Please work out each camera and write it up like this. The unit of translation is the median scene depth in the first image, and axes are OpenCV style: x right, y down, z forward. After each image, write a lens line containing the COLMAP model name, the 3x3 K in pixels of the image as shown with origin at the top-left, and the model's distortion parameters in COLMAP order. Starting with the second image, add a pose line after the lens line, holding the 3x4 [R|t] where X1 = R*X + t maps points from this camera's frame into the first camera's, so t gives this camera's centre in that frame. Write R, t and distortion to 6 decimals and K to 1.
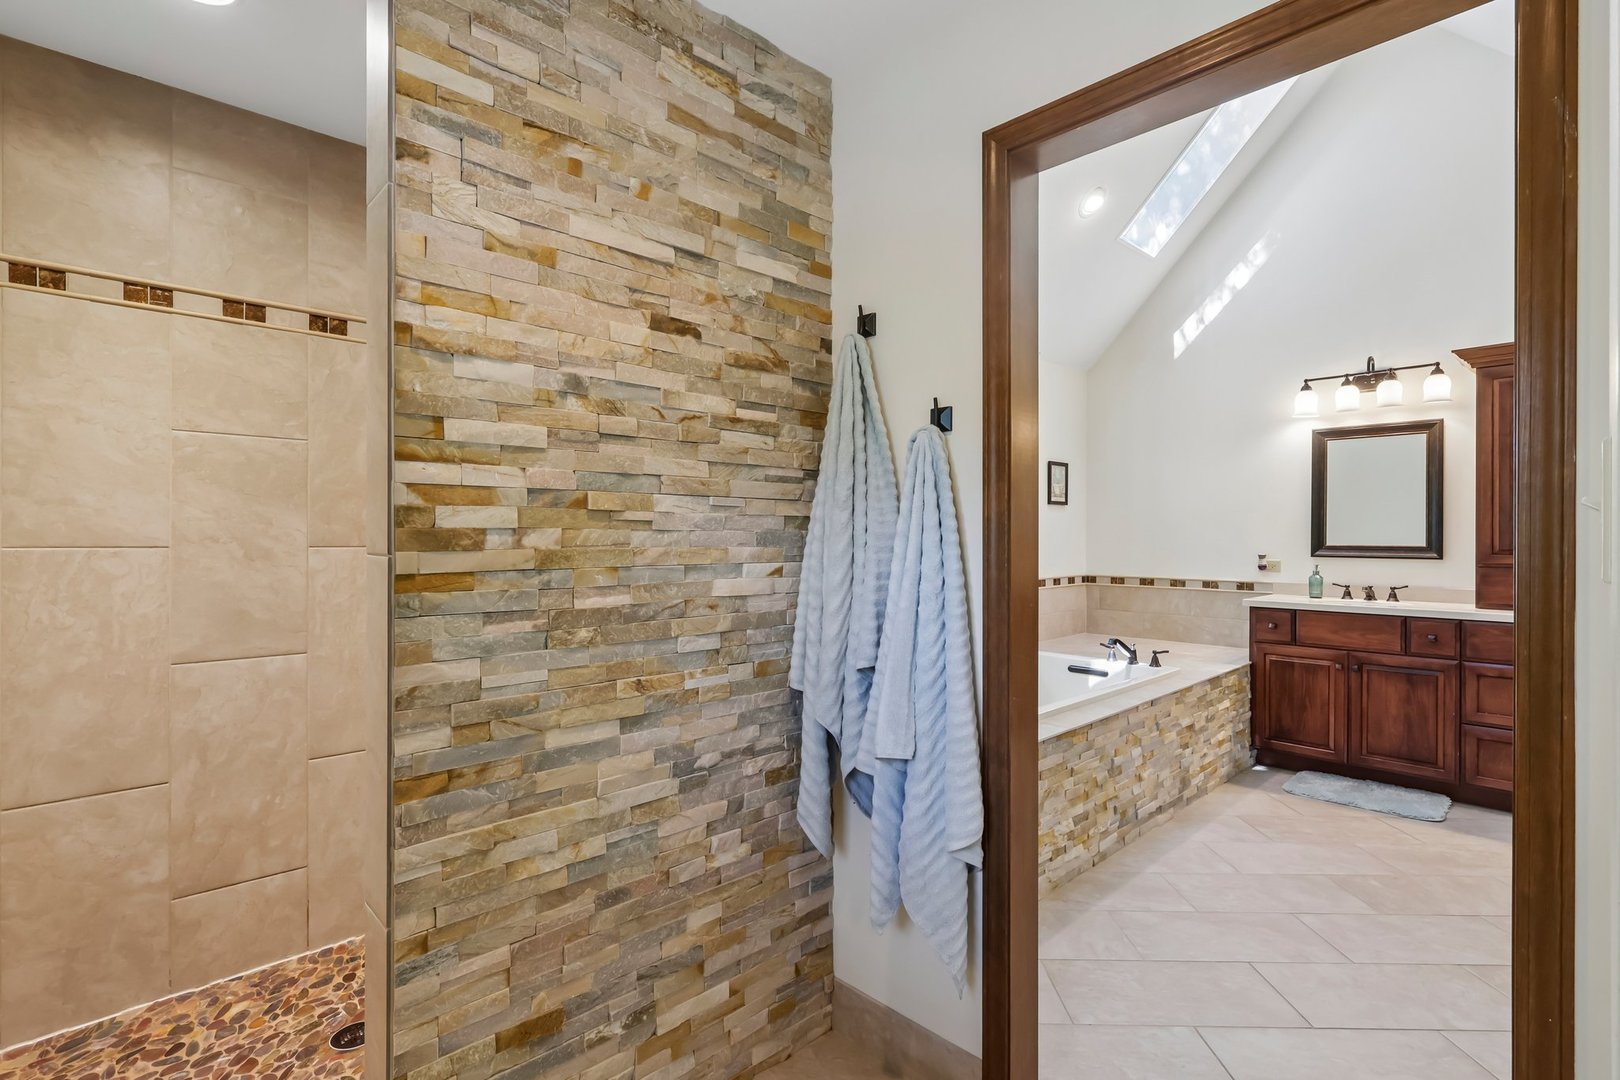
lens RADIAL K [[767.9, 0, 805.8], [0, 767.9, 540.9], [0, 0, 1]] dist [0.009242, -0.001257]
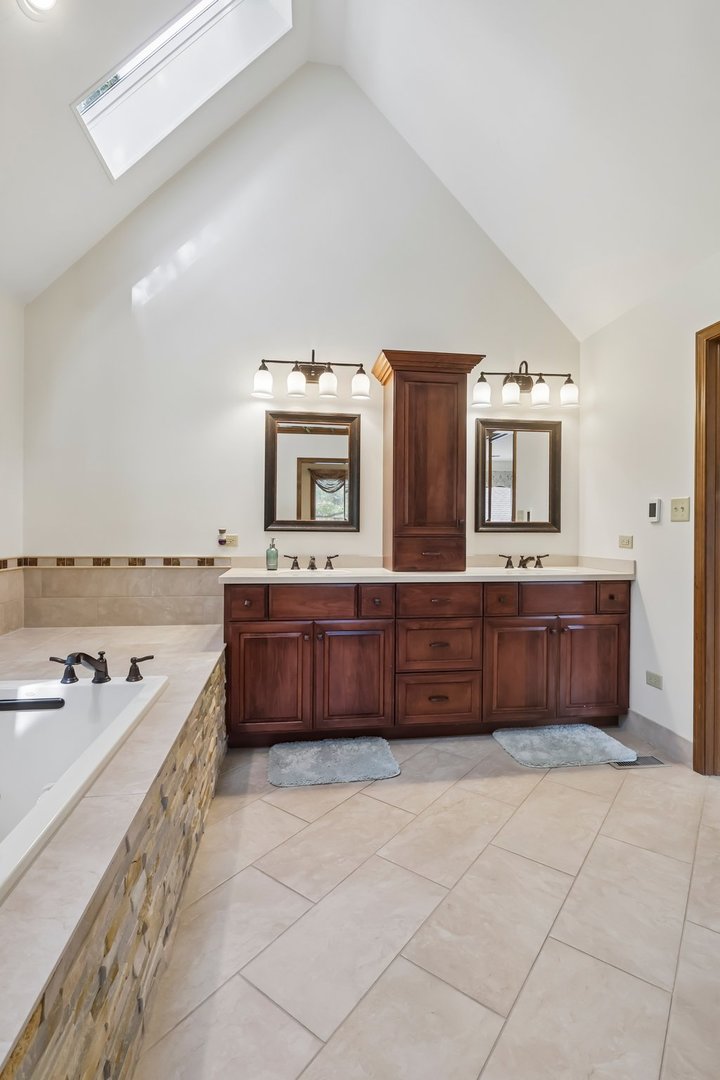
lens RADIAL K [[512.0, 0, 366.9], [0, 512.0, 536.8], [0, 0, 1]] dist [0.009242, -0.001257]
pose [[0.587607, -0.007460, 0.809112, 0.183297], [-0.001633, 0.999945, 0.010406, 0.022480], [-0.809145, -0.007435, 0.587562, 0.512658]]
